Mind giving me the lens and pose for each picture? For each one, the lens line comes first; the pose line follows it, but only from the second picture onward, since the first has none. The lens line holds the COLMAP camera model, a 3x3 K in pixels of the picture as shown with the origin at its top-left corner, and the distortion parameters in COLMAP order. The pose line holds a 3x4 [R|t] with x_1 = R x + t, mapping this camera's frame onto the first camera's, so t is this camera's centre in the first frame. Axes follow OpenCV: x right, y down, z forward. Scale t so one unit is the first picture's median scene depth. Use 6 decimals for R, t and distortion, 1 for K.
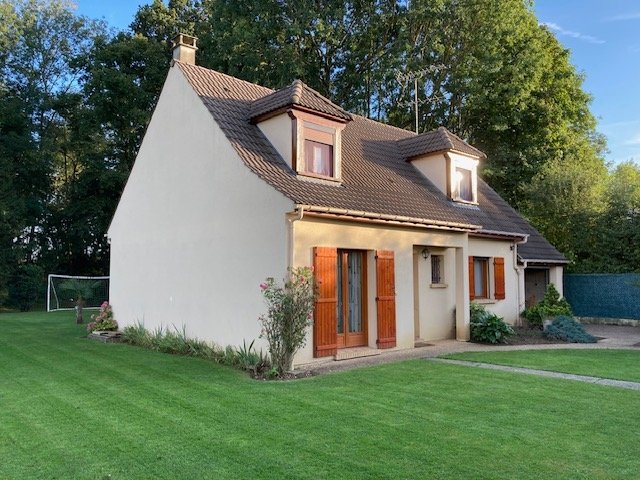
lens RADIAL K [[518.6, 0, 316.4], [0, 518.6, 238.2], [0, 0, 1]] dist [0.007028, -0.003130]
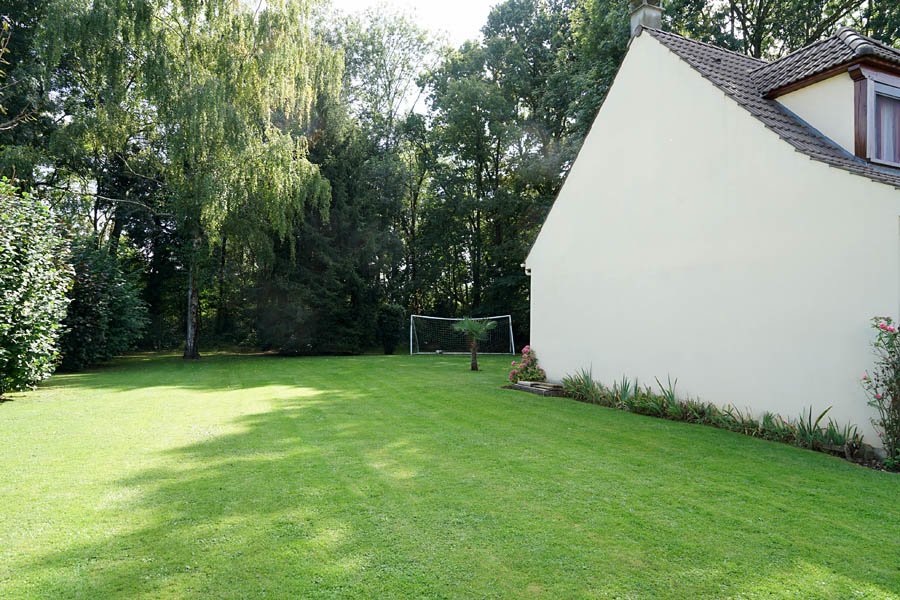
lens RADIAL K [[595.4, 0, 448.7], [0, 595.4, 302.5], [0, 0, 1]] dist [-0.010086, 0.002343]
pose [[0.945556, 0.009150, -0.325332, -0.238586], [0.003475, 0.999264, 0.038205, 0.019240], [0.325442, -0.037255, 0.944828, 0.080374]]
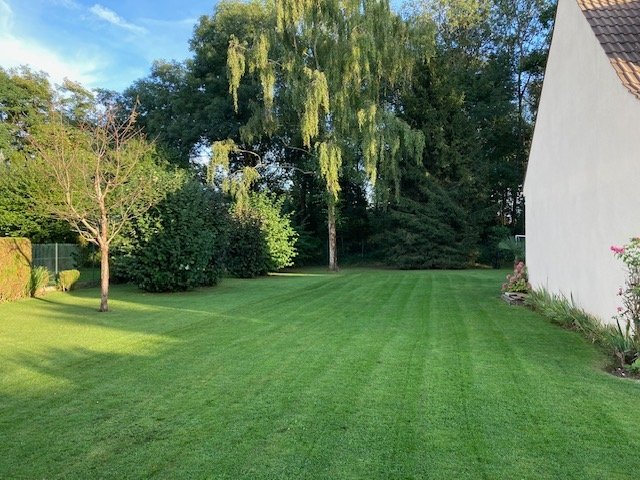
lens RADIAL K [[518.6, 0, 316.4], [0, 518.6, 238.2], [0, 0, 1]] dist [0.007028, -0.003130]
pose [[0.606094, -0.004513, -0.795380, 0.139143], [0.066170, 0.996804, 0.044767, 0.010735], [0.792636, -0.079764, 0.604456, 0.136899]]
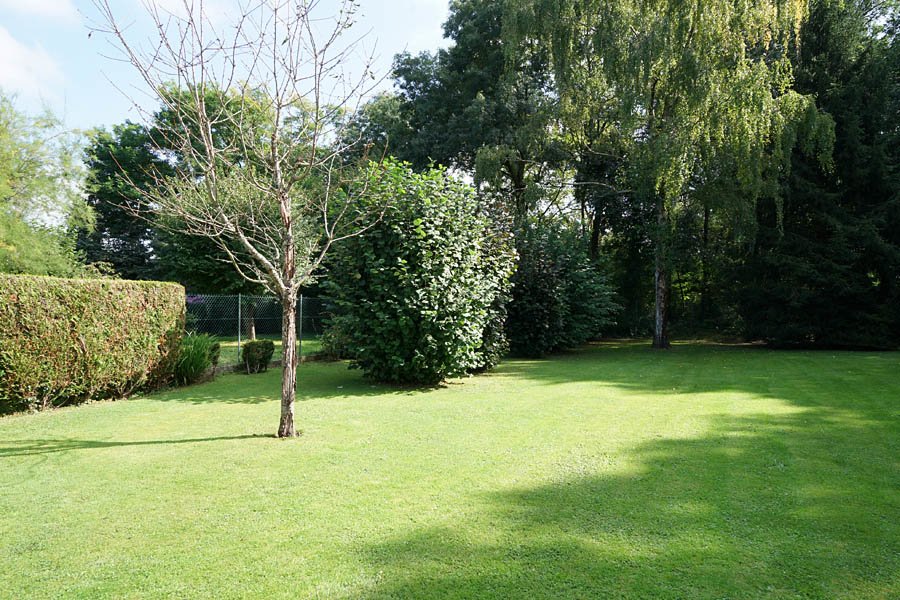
lens RADIAL K [[595.4, 0, 448.7], [0, 595.4, 302.5], [0, 0, 1]] dist [-0.010086, 0.002343]
pose [[0.423743, 0.003013, -0.905778, -0.327809], [0.063926, 0.997401, 0.033223, 0.039515], [0.903524, -0.071981, 0.422449, 0.309251]]
